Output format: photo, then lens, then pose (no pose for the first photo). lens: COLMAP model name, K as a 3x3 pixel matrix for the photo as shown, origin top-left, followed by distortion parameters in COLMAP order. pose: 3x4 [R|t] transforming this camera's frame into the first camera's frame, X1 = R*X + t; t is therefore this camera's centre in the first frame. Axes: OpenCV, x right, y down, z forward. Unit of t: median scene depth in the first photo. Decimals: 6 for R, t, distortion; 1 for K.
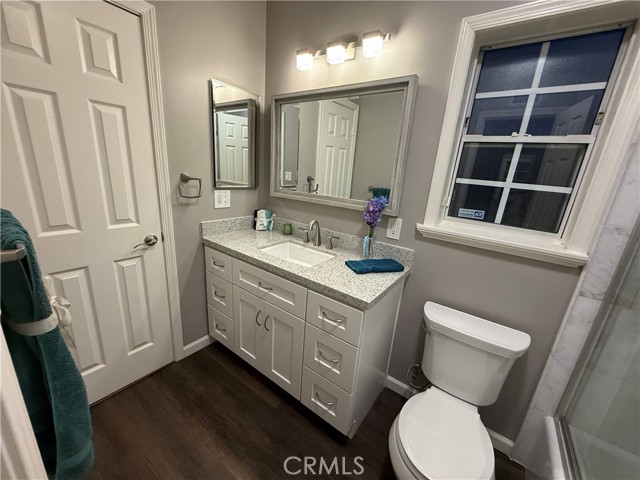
lens RADIAL K [[250.7, 0, 320.0], [0, 250.7, 240.0], [0, 0, 1]] dist [-0.000252, 0.000241]
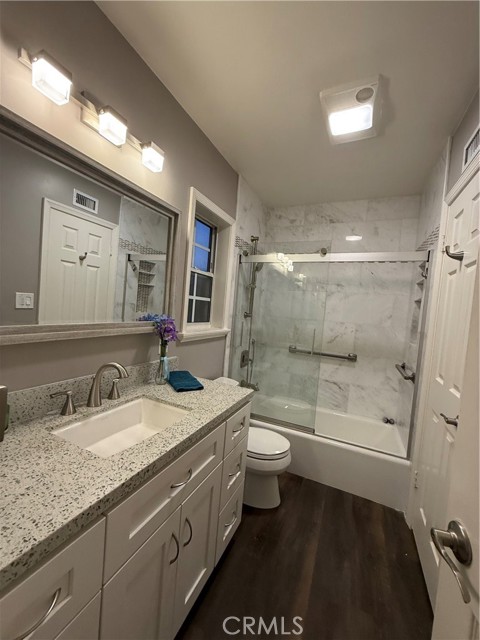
lens RADIAL K [[250.7, 0, 240.0], [0, 250.7, 320.0], [0, 0, 1]] dist [-0.000252, 0.000241]
pose [[-0.178956, -0.136745, 0.974308, -0.801937], [0.175207, 0.970035, 0.168326, -0.274746], [-0.968131, 0.200829, -0.149635, 0.900030]]
